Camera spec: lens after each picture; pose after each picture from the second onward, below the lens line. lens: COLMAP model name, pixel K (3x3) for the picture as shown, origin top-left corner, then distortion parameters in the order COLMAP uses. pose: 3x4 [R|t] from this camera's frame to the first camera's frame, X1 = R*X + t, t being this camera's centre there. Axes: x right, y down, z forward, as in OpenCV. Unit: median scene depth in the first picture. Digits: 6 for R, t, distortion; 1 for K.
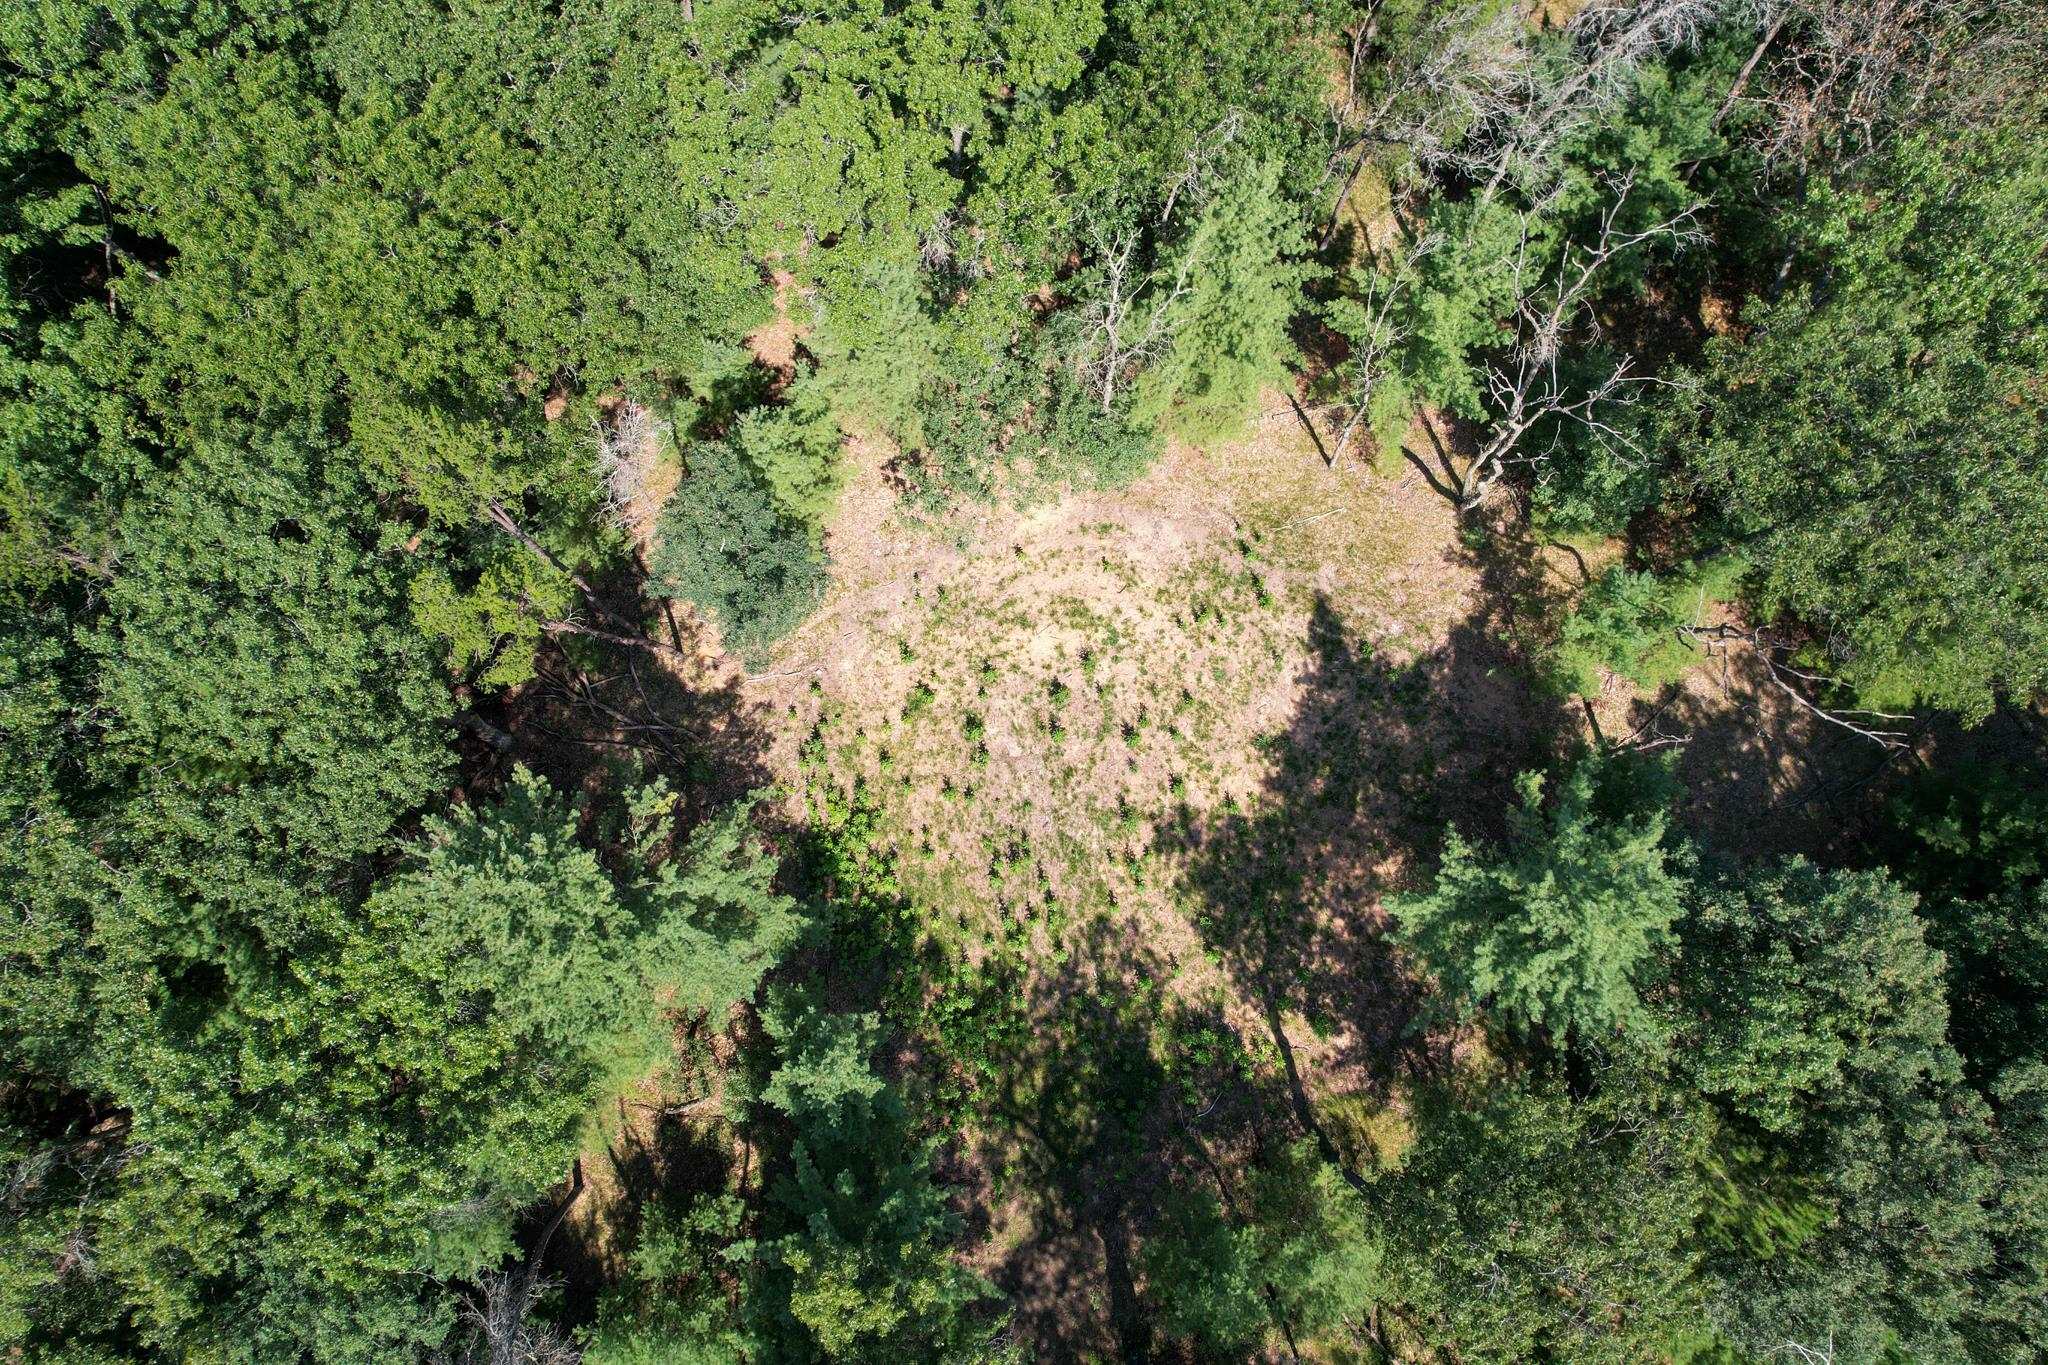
lens RADIAL K [[1276.7, 0, 1024.0], [0, 1276.7, 682.5], [0, 0, 1]] dist [-0.065851, 0.061644]
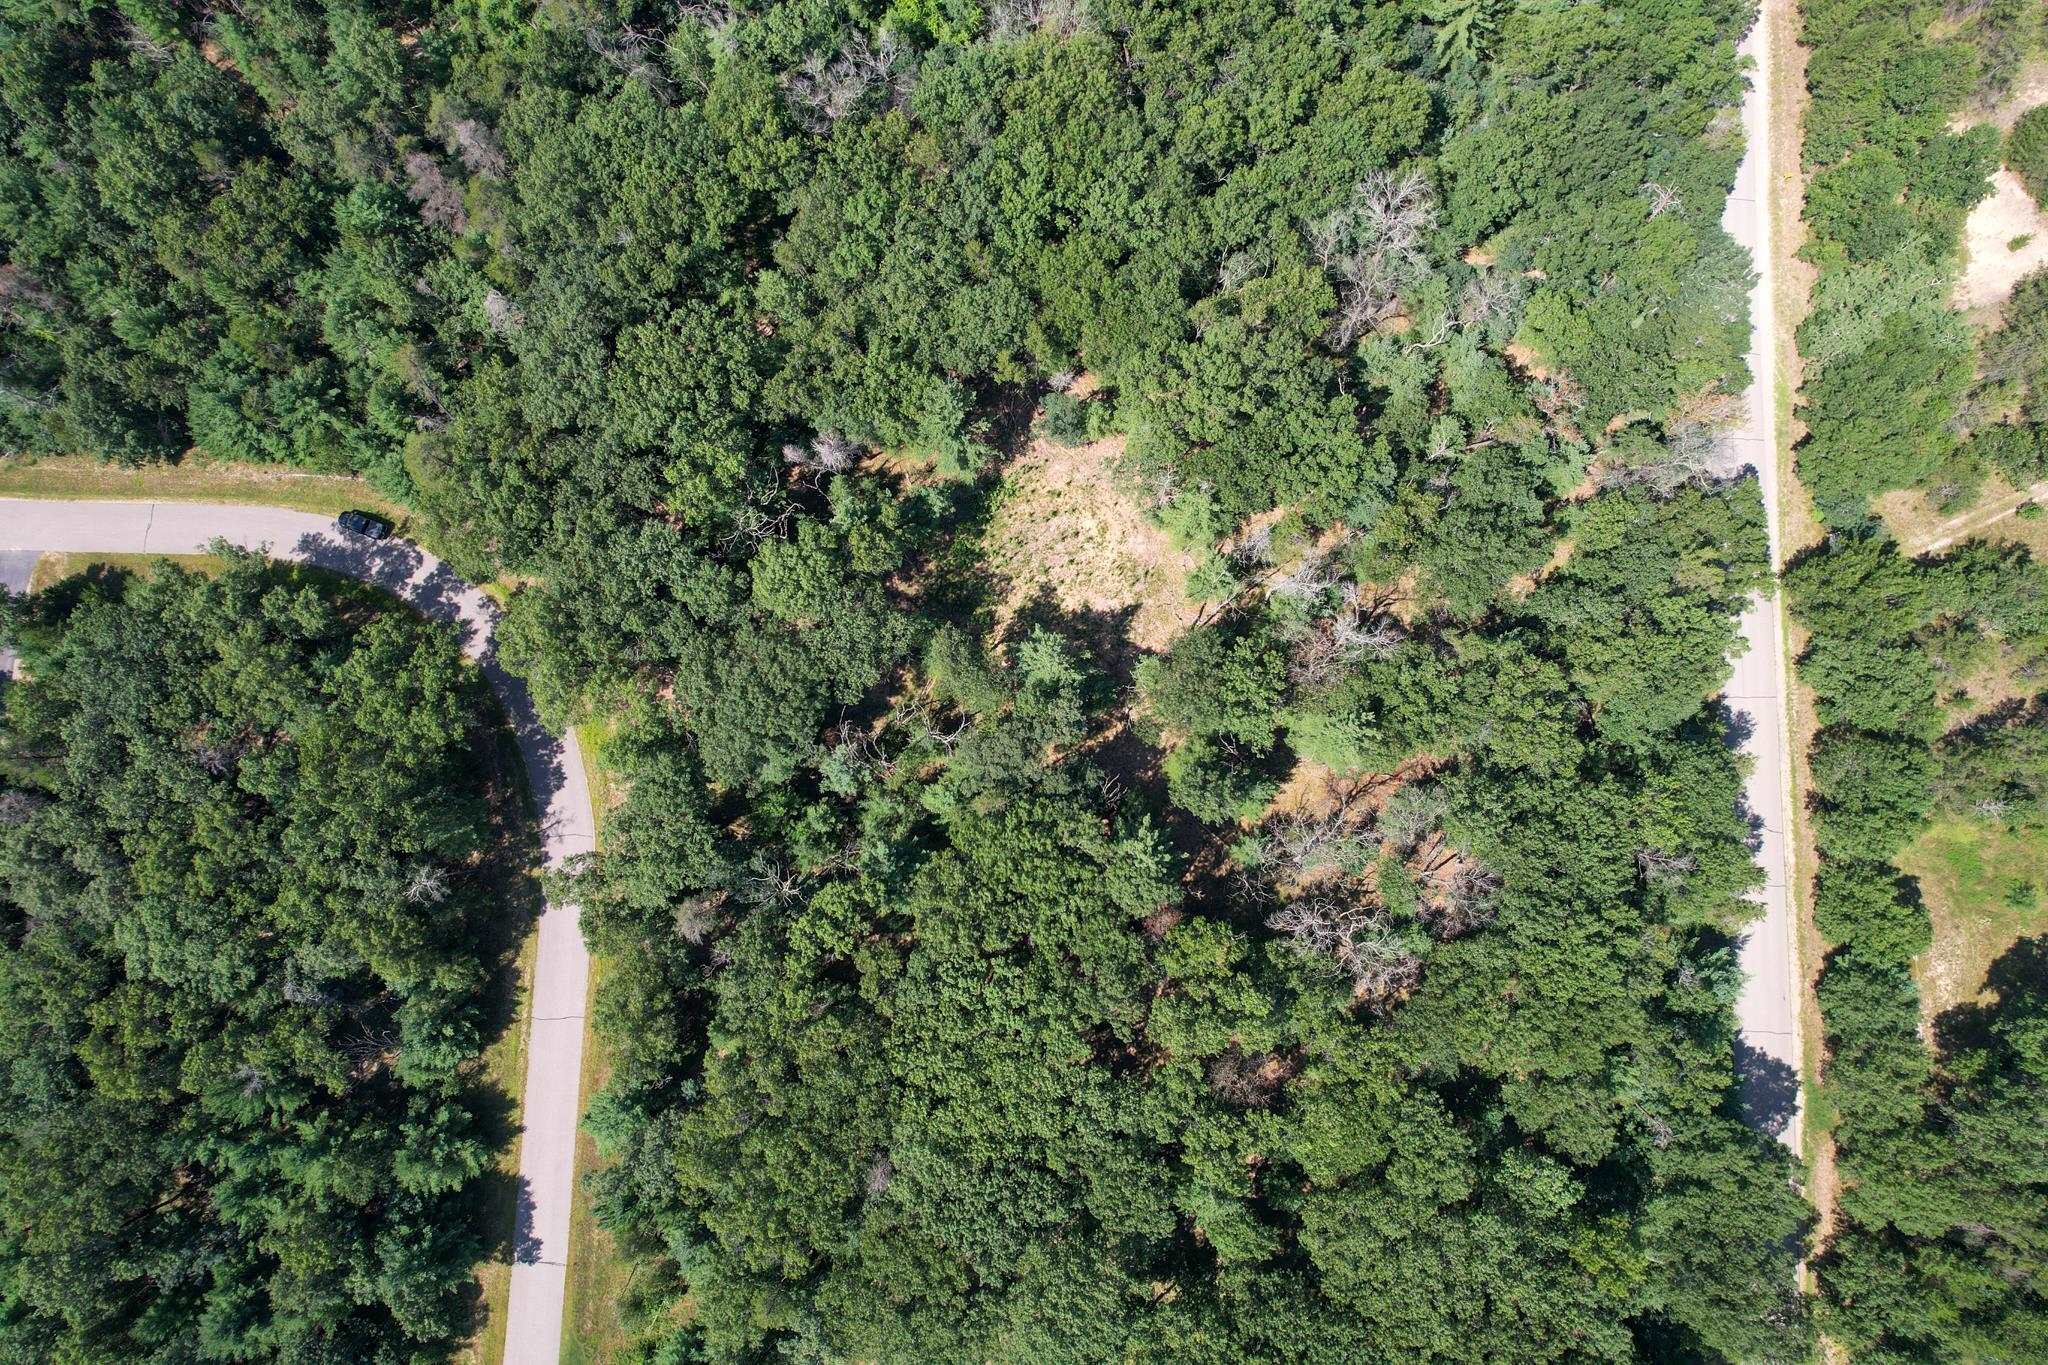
lens RADIAL K [[1276.7, 0, 1024.0], [0, 1276.7, 682.5], [0, 0, 1]] dist [-0.065851, 0.061644]
pose [[0.377421, 0.916050, -0.135666, 0.732611], [-0.898683, 0.397666, 0.185014, -0.311930], [0.223432, 0.052092, 0.973327, -1.984850]]
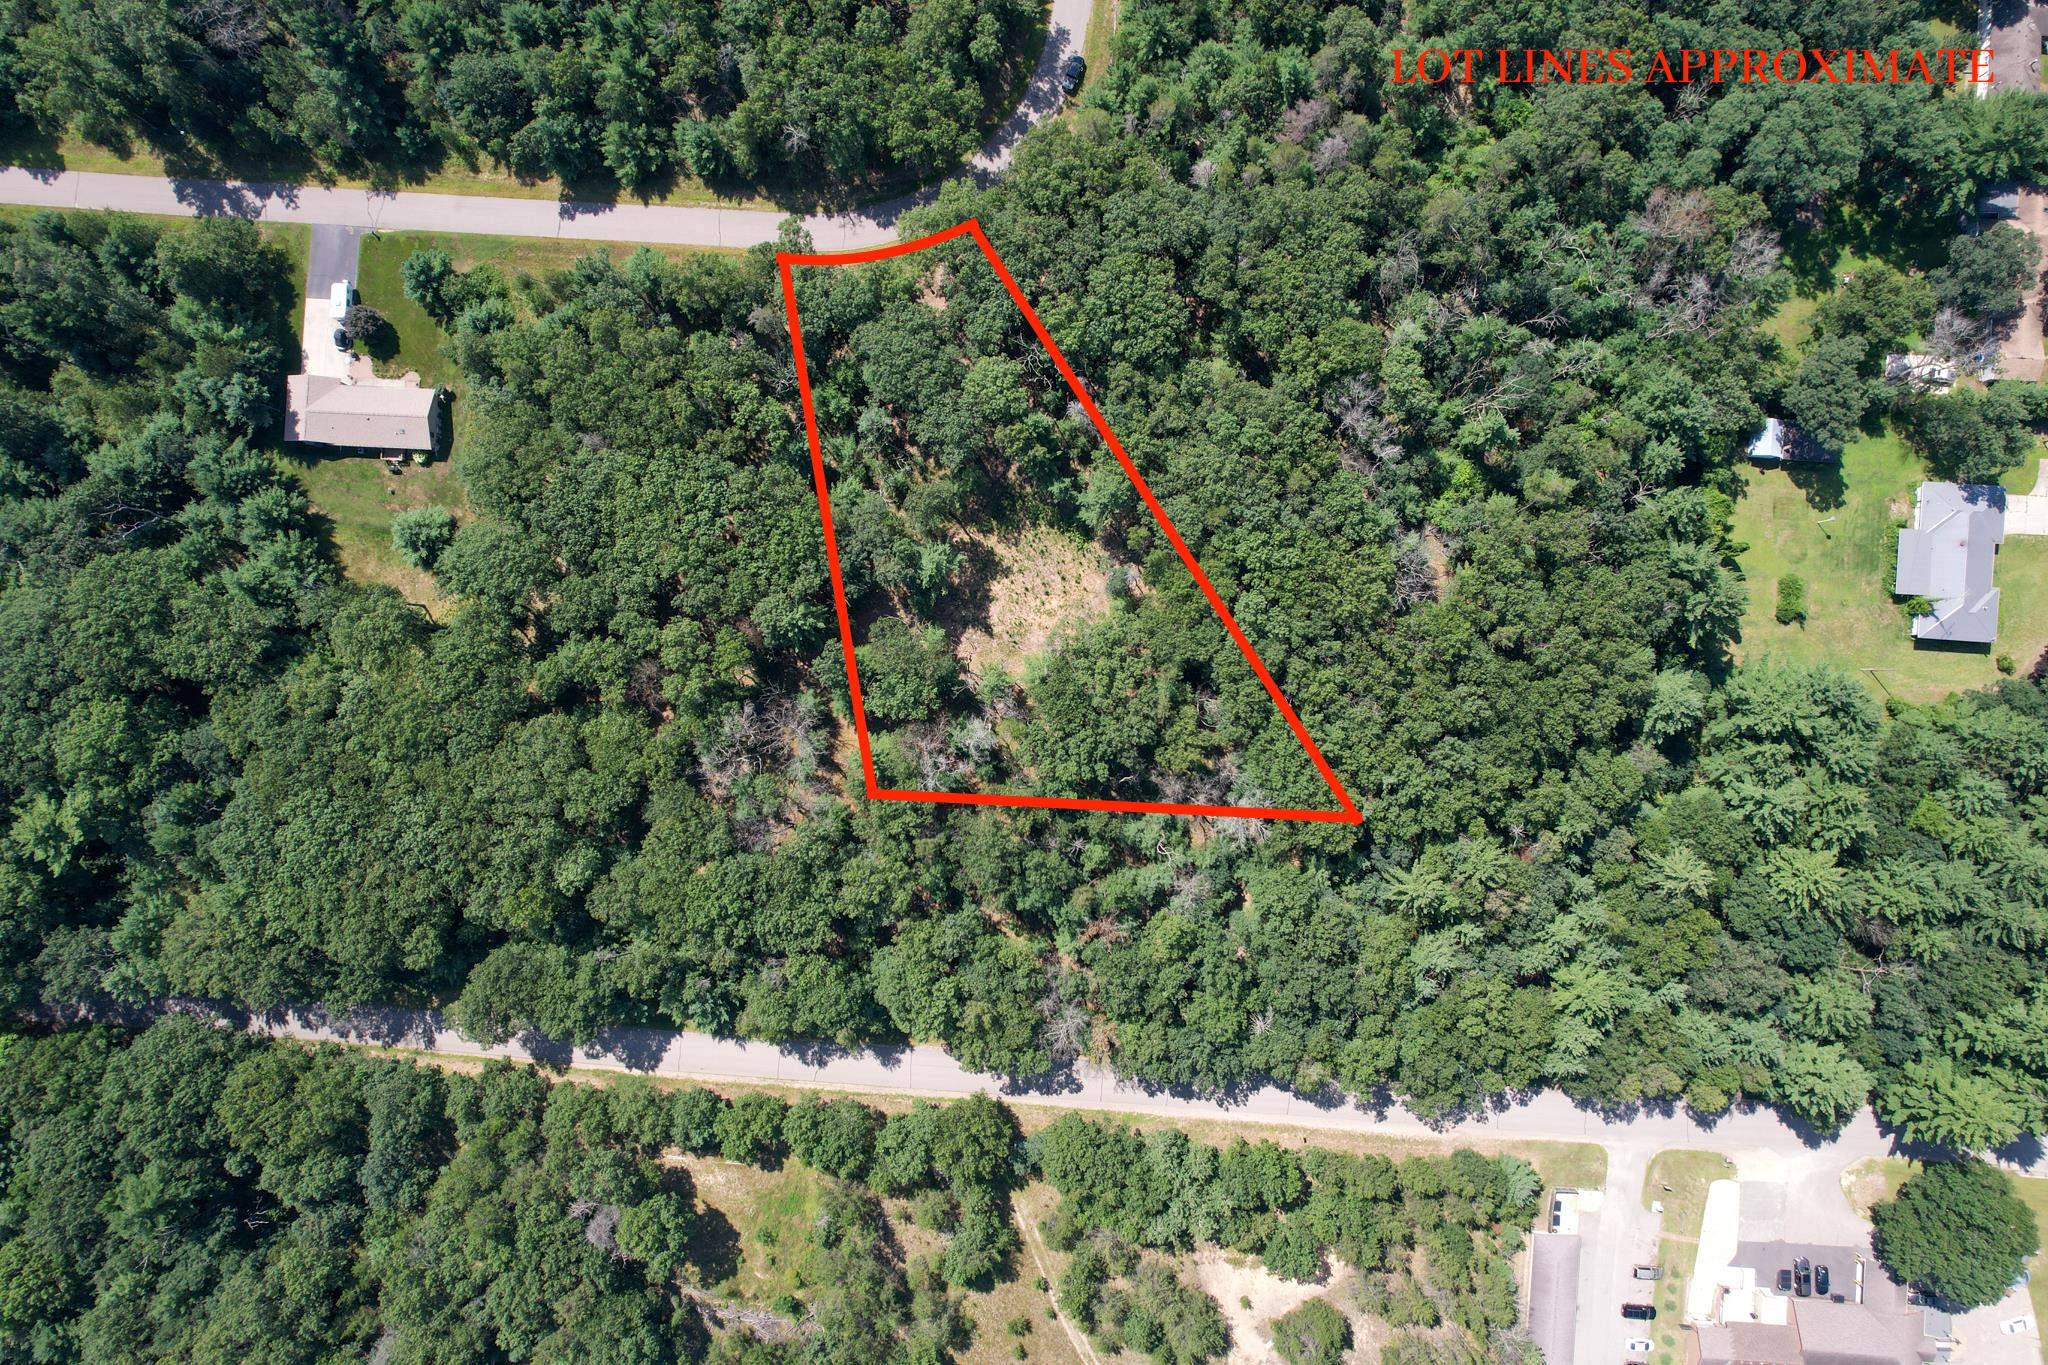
lens RADIAL K [[1339.8, 0, 1081.2], [0, 1339.8, 686.8], [0, 0, 1]] dist [-0.051827, 0.025702]
pose [[-0.935892, 0.352284, 0.001544, 0.021641], [-0.341693, -0.908806, 0.239410, -1.399720], [0.085743, 0.223534, 0.970917, -3.244742]]
